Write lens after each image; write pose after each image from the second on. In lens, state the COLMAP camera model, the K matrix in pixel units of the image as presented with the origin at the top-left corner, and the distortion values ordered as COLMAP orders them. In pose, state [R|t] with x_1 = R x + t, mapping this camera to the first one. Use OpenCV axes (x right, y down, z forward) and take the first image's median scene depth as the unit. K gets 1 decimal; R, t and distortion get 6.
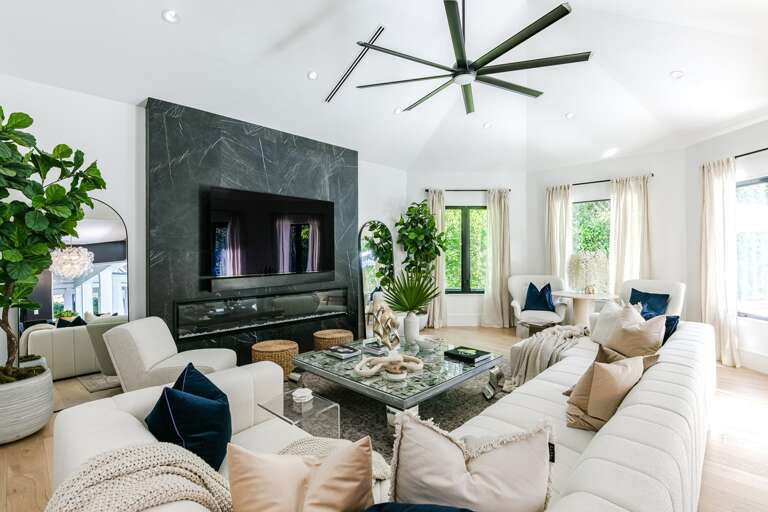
lens RADIAL K [[357.2, 0, 390.5], [0, 357.2, 253.4], [0, 0, 1]] dist [-0.001534, 0.000403]
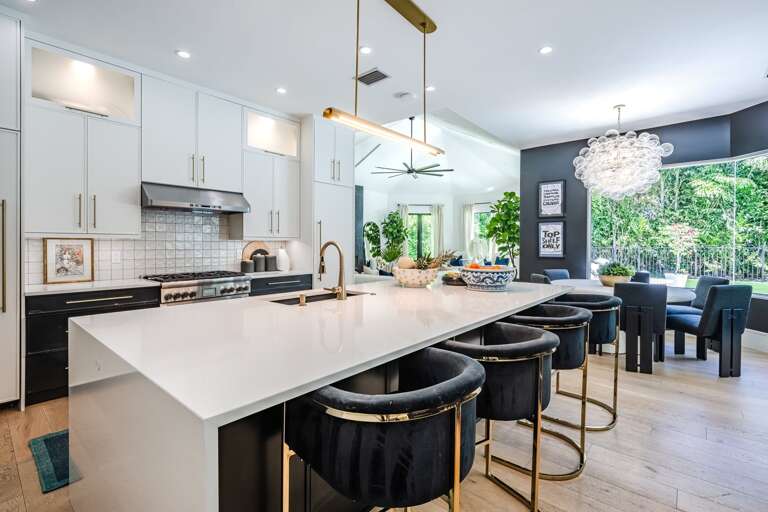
lens RADIAL K [[357.2, 0, 379.6], [0, 357.2, 251.4], [0, 0, 1]] dist [-0.001534, 0.000403]
pose [[0.998965, 0.004988, 0.045206, -0.087635], [-0.005872, 0.999794, 0.019422, 0.030785], [-0.045100, -0.019667, 0.998789, -0.943718]]
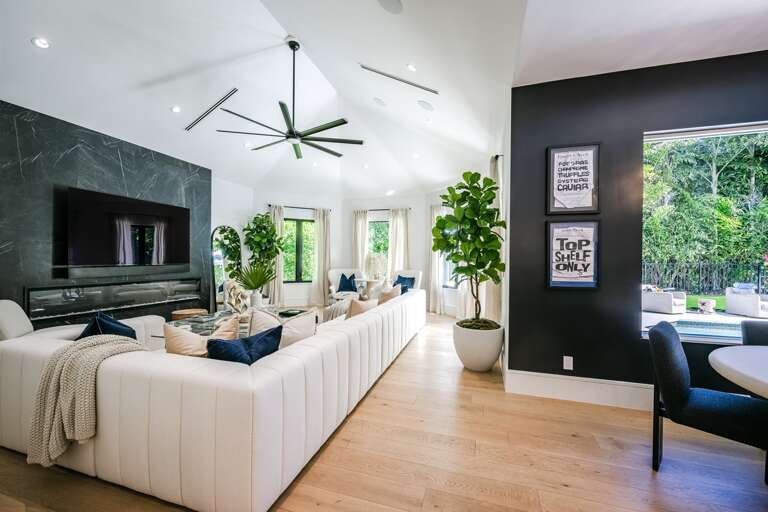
lens RADIAL K [[303.2, 0, 384.3], [0, 303.2, 259.8], [0, 0, 1]] dist [-0.001650, -0.000030]
pose [[0.896019, 0.010376, 0.443895, -0.015838], [-0.010982, 0.999939, -0.001205, 0.025819], [-0.443881, -0.003796, 0.896078, -0.226662]]
